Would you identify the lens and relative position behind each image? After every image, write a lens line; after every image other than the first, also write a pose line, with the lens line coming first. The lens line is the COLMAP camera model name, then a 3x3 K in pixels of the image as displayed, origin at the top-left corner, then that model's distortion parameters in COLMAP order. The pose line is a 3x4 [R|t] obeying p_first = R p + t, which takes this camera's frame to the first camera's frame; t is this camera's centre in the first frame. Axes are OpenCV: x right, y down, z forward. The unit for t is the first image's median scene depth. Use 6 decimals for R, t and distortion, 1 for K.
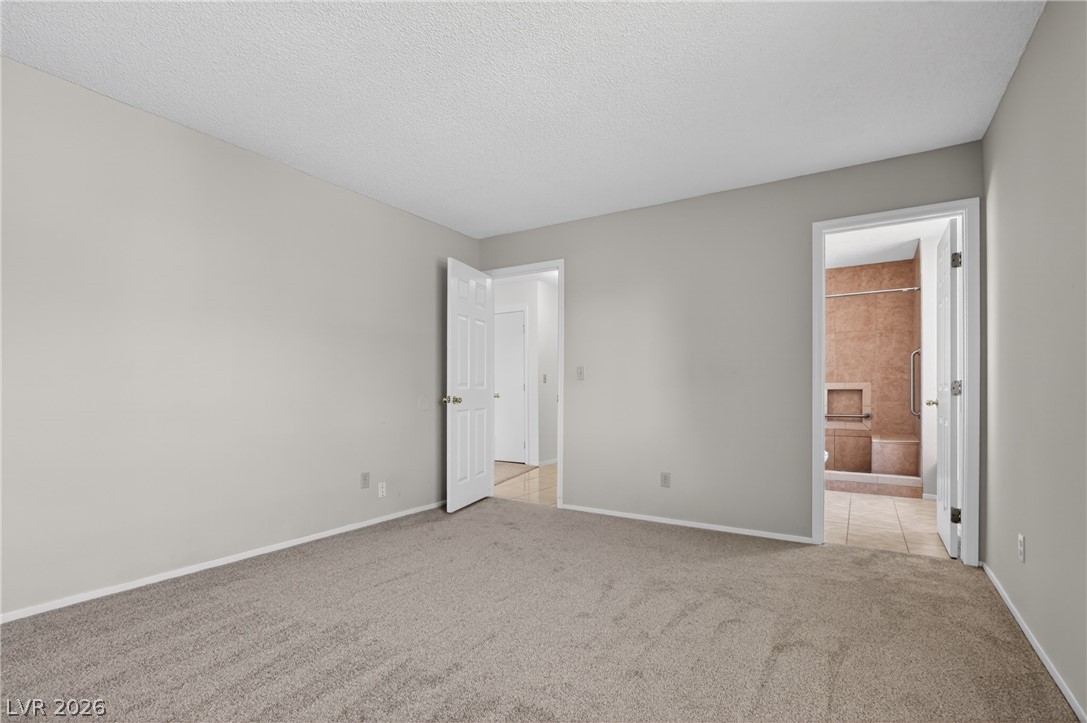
lens RADIAL K [[514.0, 0, 541.4], [0, 514.0, 399.1], [0, 0, 1]] dist [-0.000104, -0.000005]
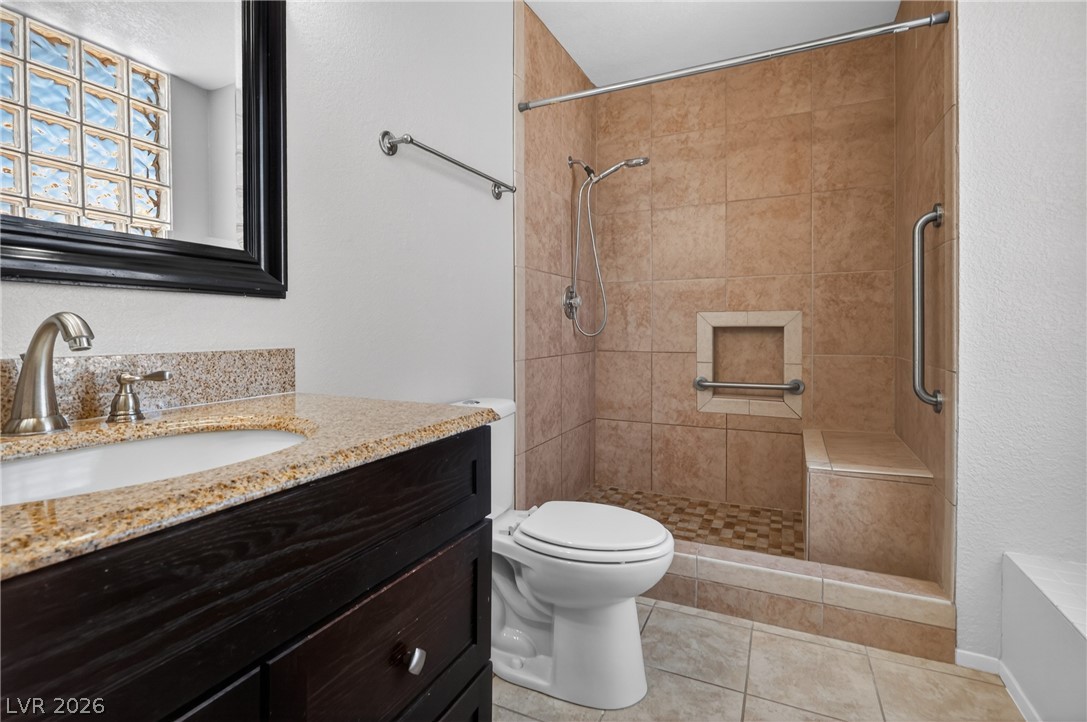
lens RADIAL K [[517.4, 0, 543.2], [0, 517.4, 334.6], [0, 0, 1]] dist [-0.001165, -0.000298]
pose [[0.993106, -0.004125, 0.117149, 0.370792], [0.003991, 0.999991, 0.001379, -0.013633], [-0.117154, -0.000902, 0.993113, 0.588216]]
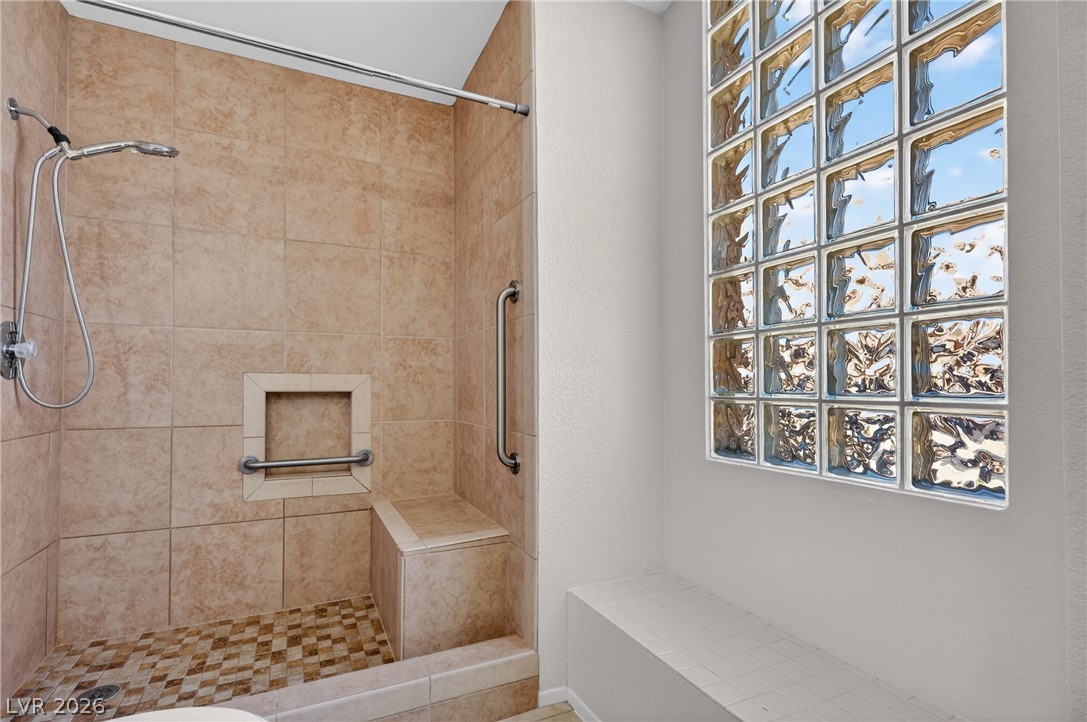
lens RADIAL K [[511.2, 0, 542.2], [0, 511.2, 382.6], [0, 0, 1]] dist [-0.002243, 0.000277]
pose [[0.526899, 0.010031, 0.849869, 0.370530], [0.007825, 0.999831, -0.016652, -0.018468], [-0.849892, 0.015424, 0.526731, 0.675422]]
